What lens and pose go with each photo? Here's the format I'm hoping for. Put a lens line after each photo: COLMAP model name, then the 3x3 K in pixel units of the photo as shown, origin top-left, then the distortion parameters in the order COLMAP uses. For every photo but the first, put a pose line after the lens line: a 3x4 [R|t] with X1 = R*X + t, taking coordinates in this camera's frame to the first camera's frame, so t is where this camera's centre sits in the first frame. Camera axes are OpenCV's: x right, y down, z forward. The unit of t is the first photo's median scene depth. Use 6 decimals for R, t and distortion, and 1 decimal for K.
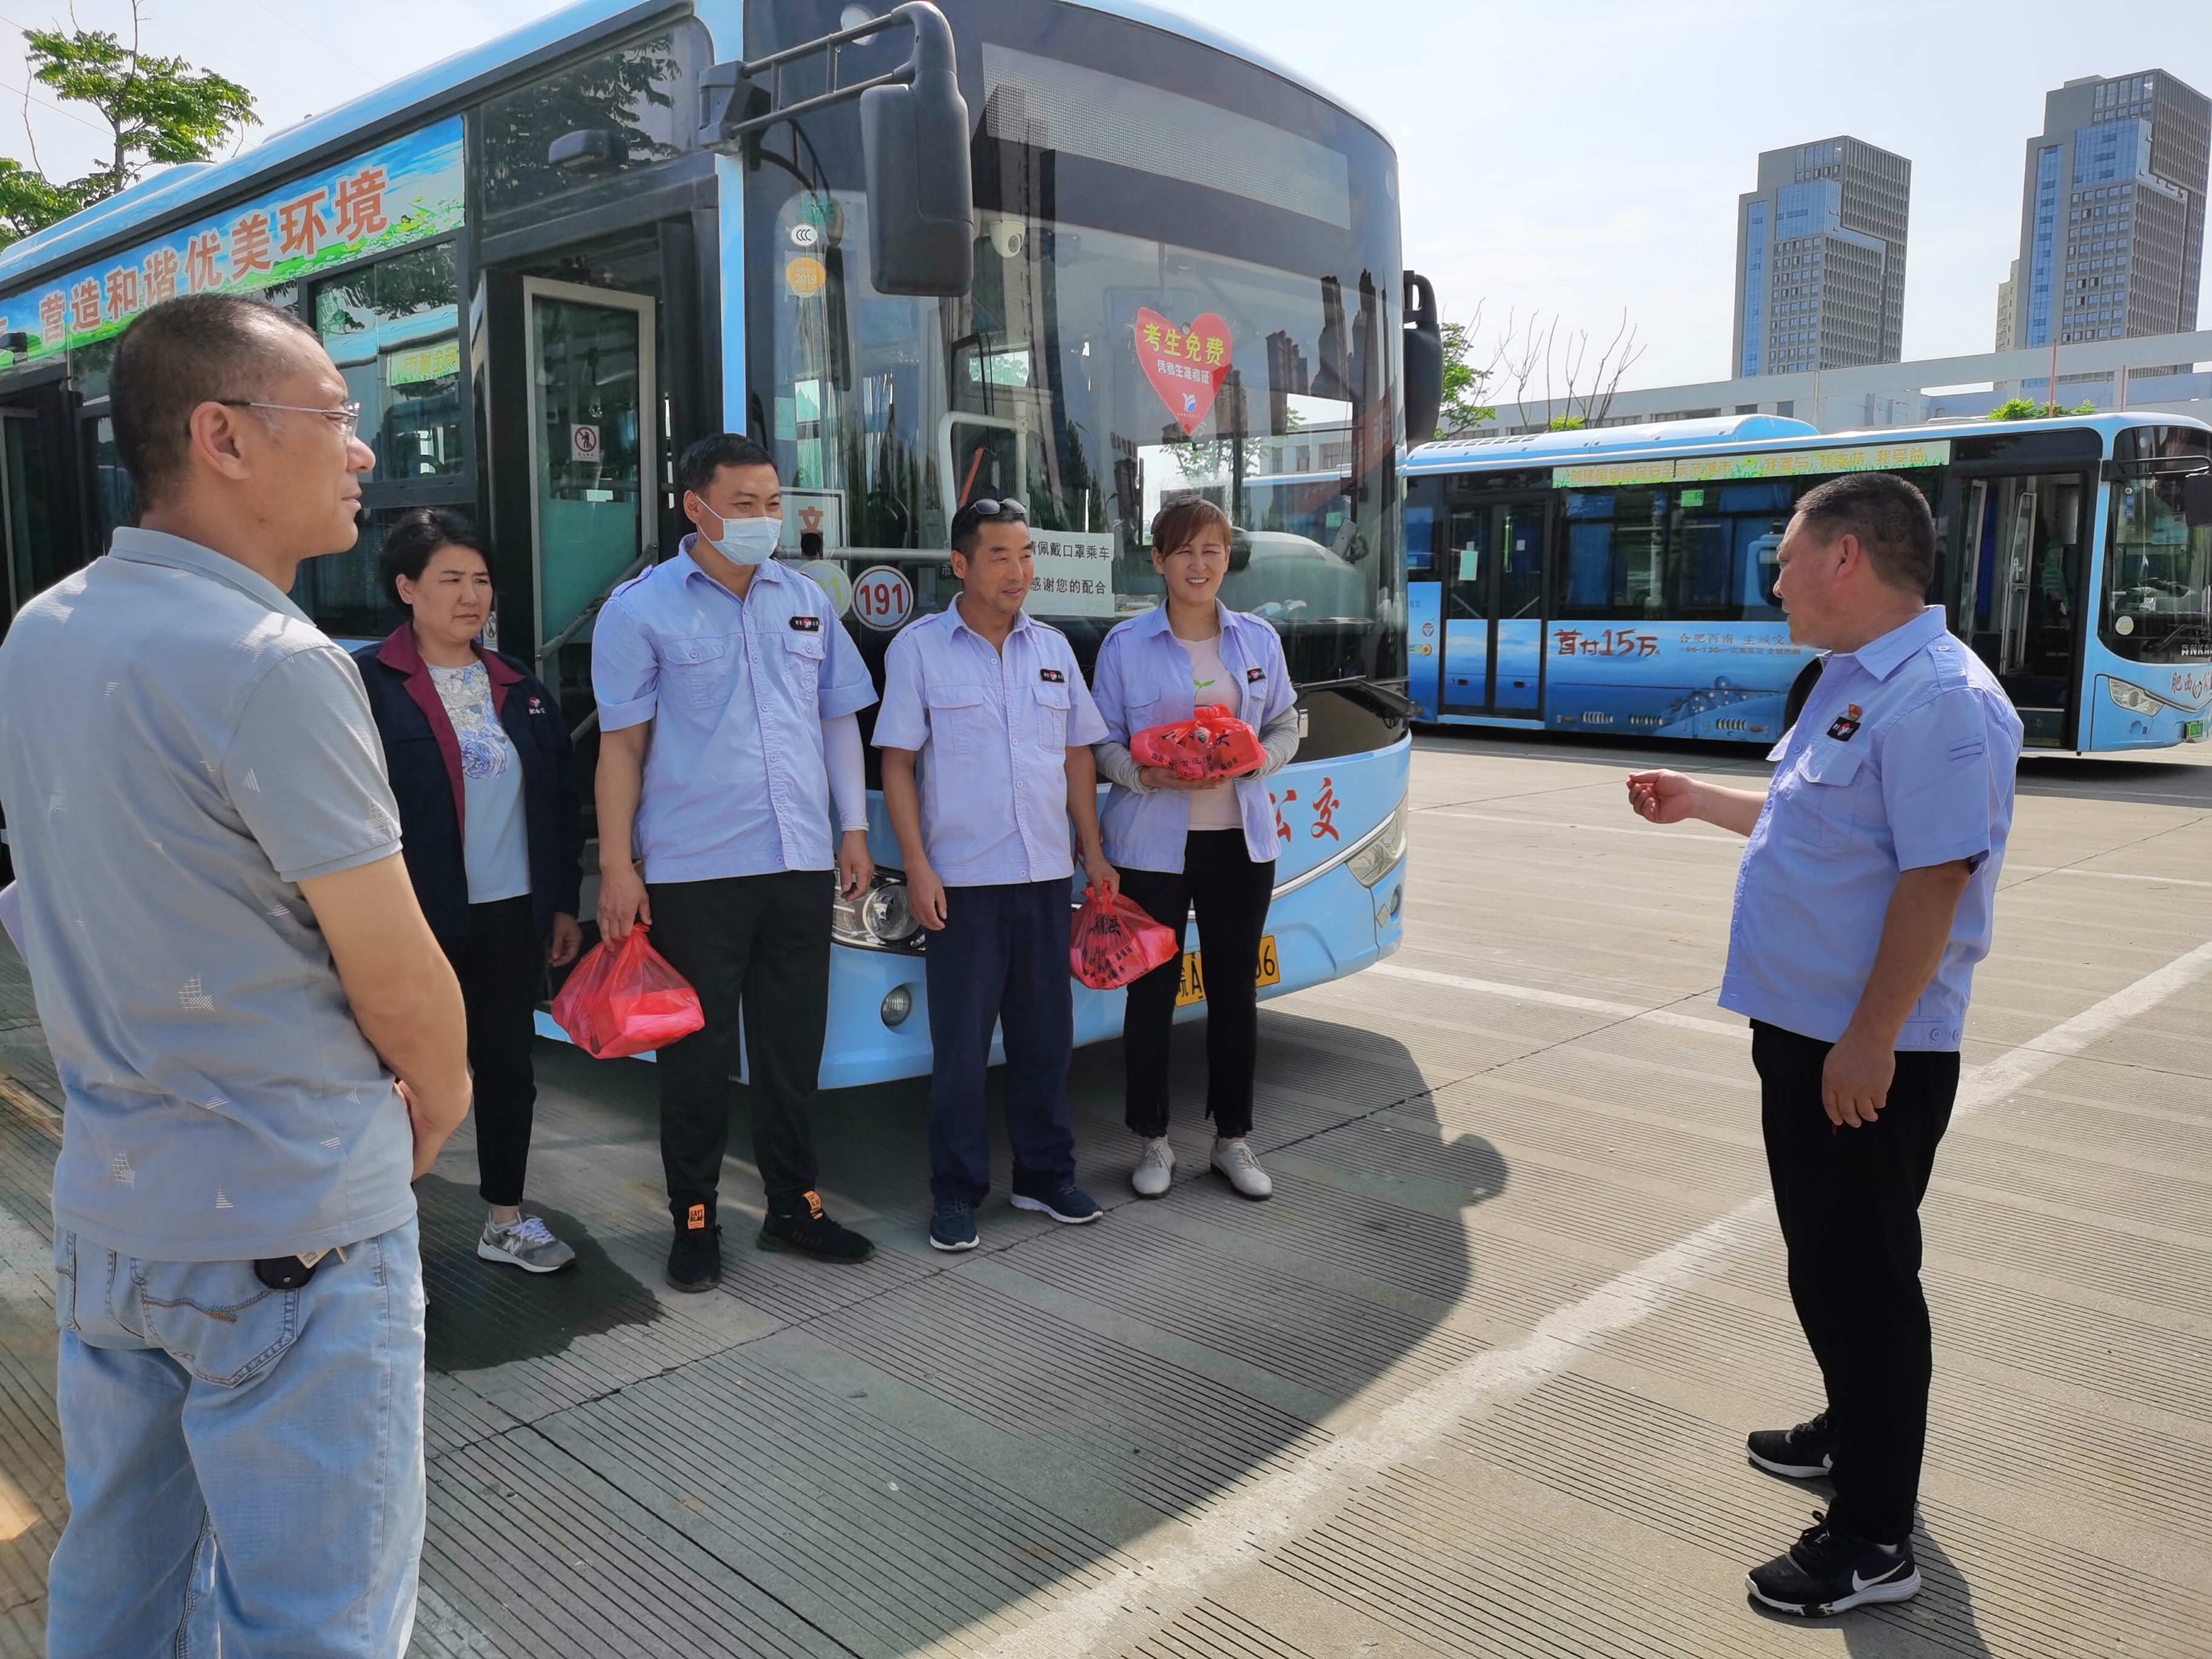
lens RADIAL K [[1696.0, 0, 1106.0], [0, 1696.0, 829.5], [0, 0, 1]] dist [0.008251, -0.008768]
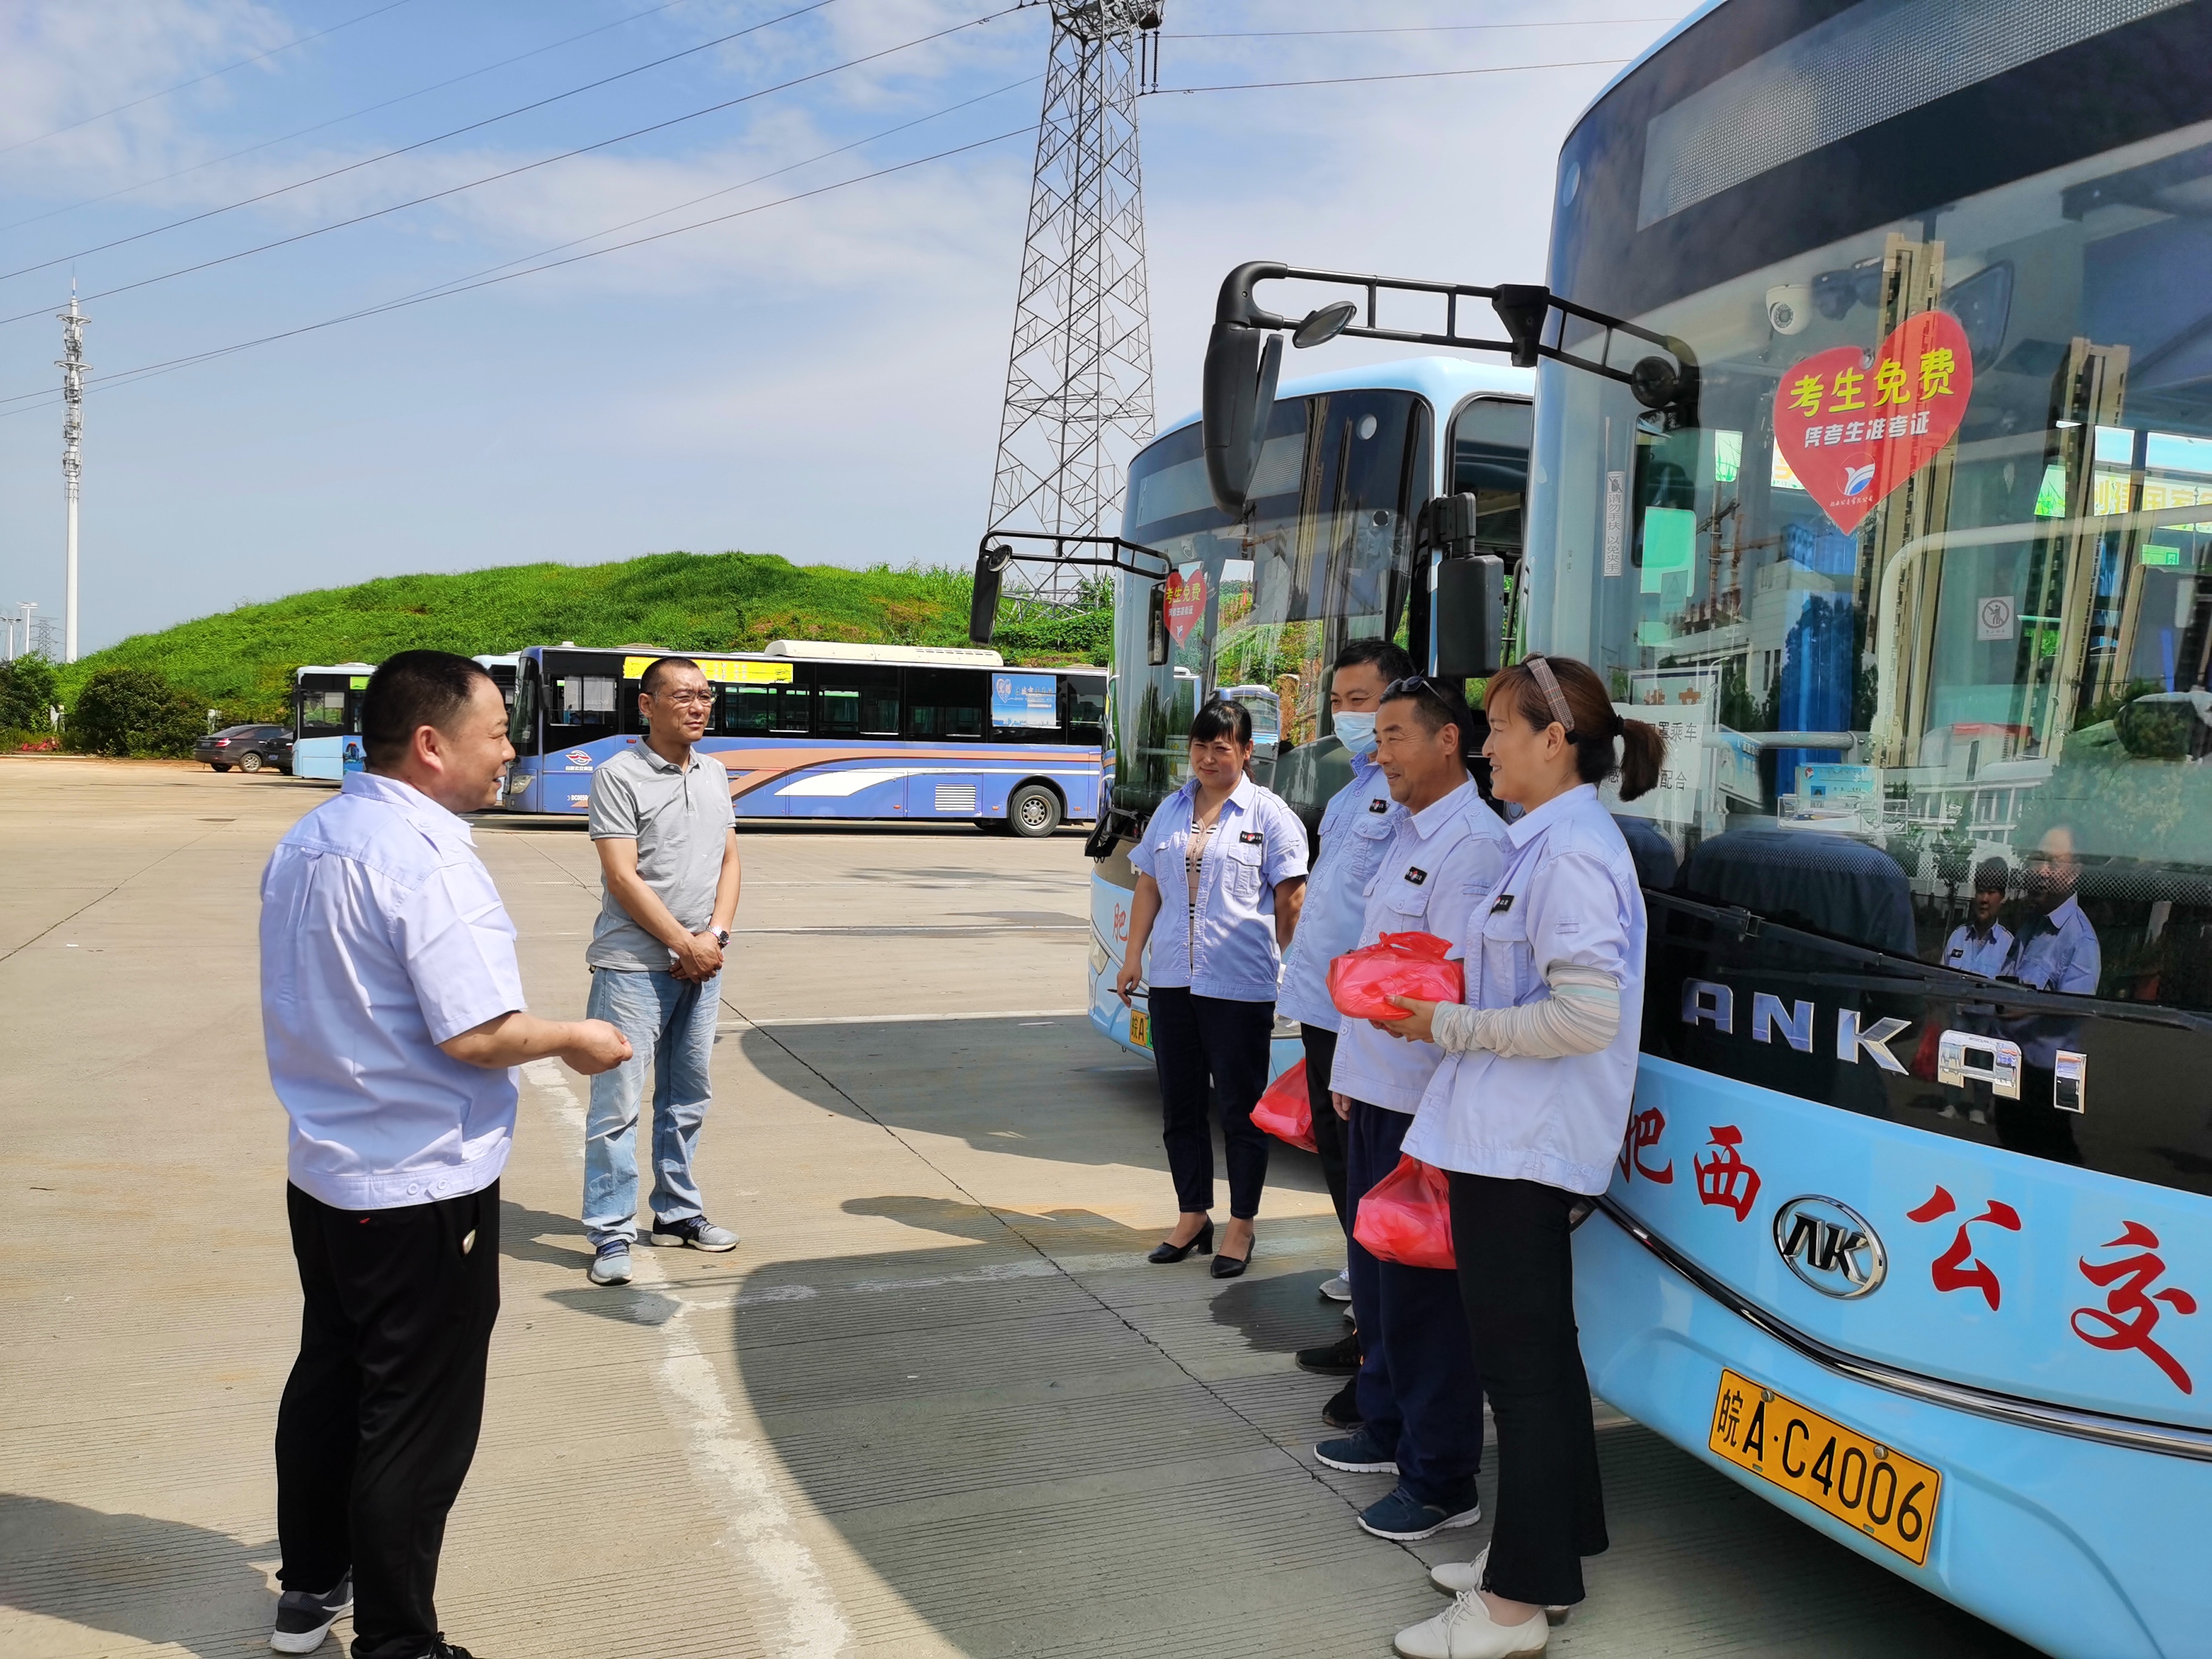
lens RADIAL K [[1696.0, 0, 1106.0], [0, 1696.0, 829.5], [0, 0, 1]] dist [0.008251, -0.008768]
pose [[-0.383235, 0.029827, -0.923169, 0.322976], [-0.155816, 0.983066, 0.096446, -0.067054], [0.910413, 0.180806, -0.372098, 0.458534]]
